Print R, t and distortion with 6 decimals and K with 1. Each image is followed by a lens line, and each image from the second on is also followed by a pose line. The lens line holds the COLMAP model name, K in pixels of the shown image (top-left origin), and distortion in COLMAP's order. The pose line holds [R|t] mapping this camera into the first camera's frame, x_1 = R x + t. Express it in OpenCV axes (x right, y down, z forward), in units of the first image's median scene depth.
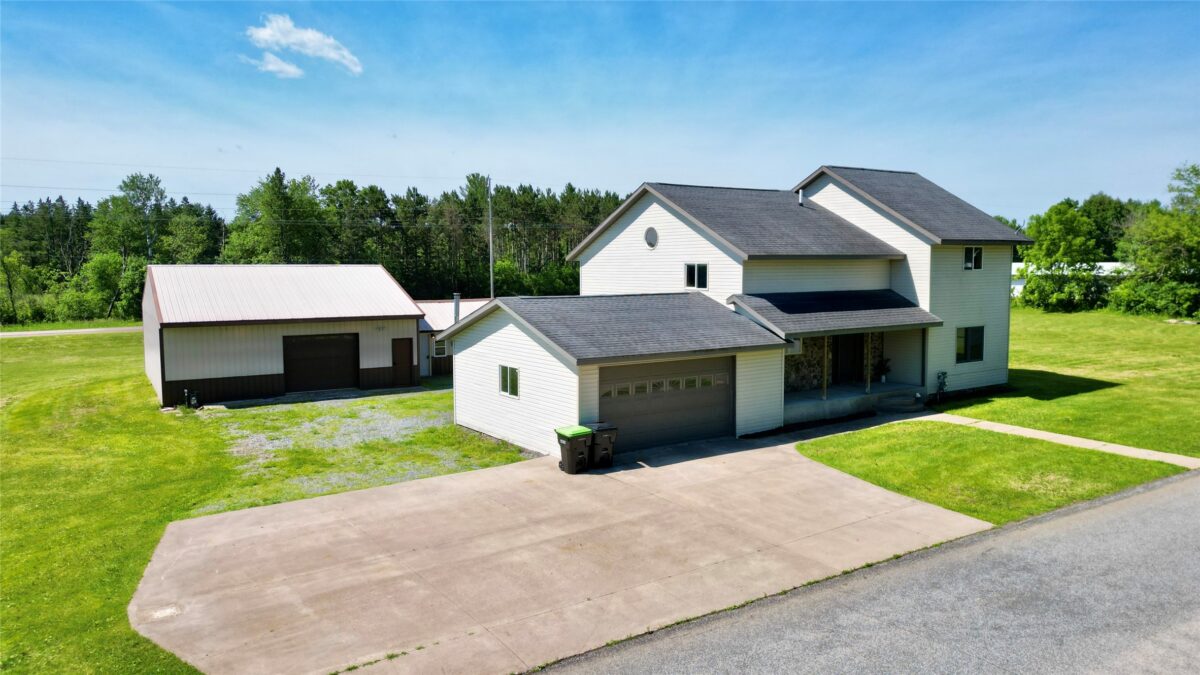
lens RADIAL K [[835.2, 0, 600.0], [0, 835.2, 337.5], [0, 0, 1]] dist [0.059836, -0.052140]
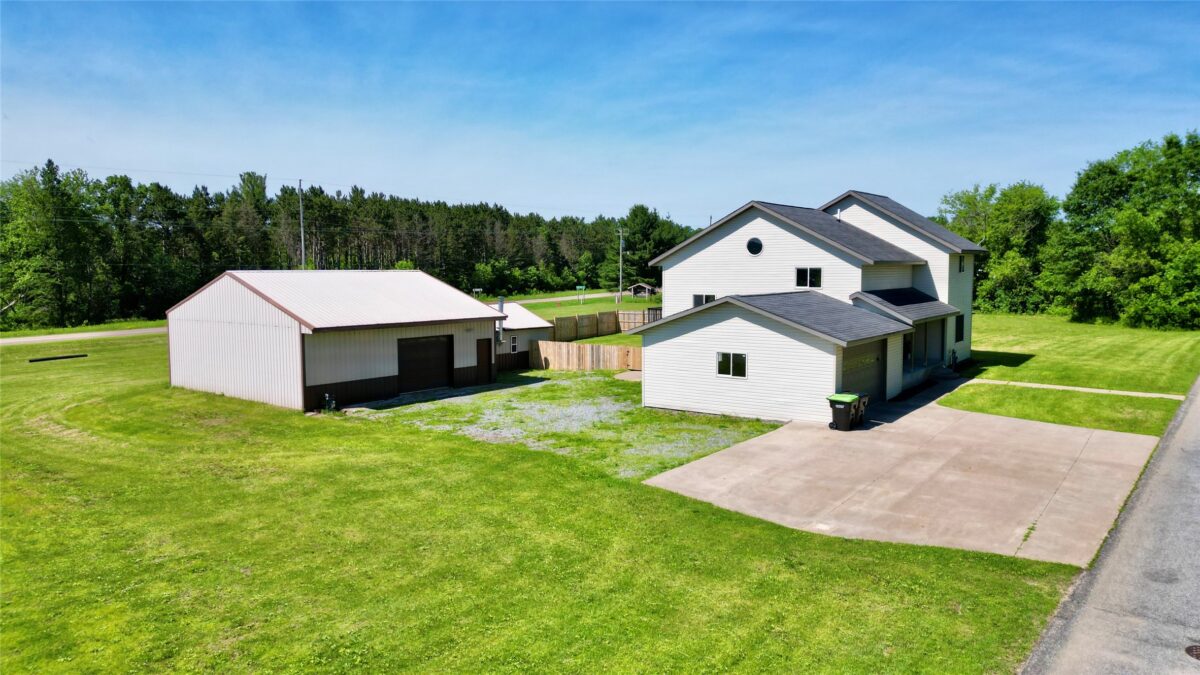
lens RADIAL K [[835.2, 0, 595.7], [0, 835.2, 338.7], [0, 0, 1]] dist [0.059836, -0.052140]
pose [[0.940397, -0.029502, 0.338797, -0.578489], [0.031239, 0.999512, 0.000326, 0.006442], [-0.338641, 0.010277, 0.940860, -0.060941]]
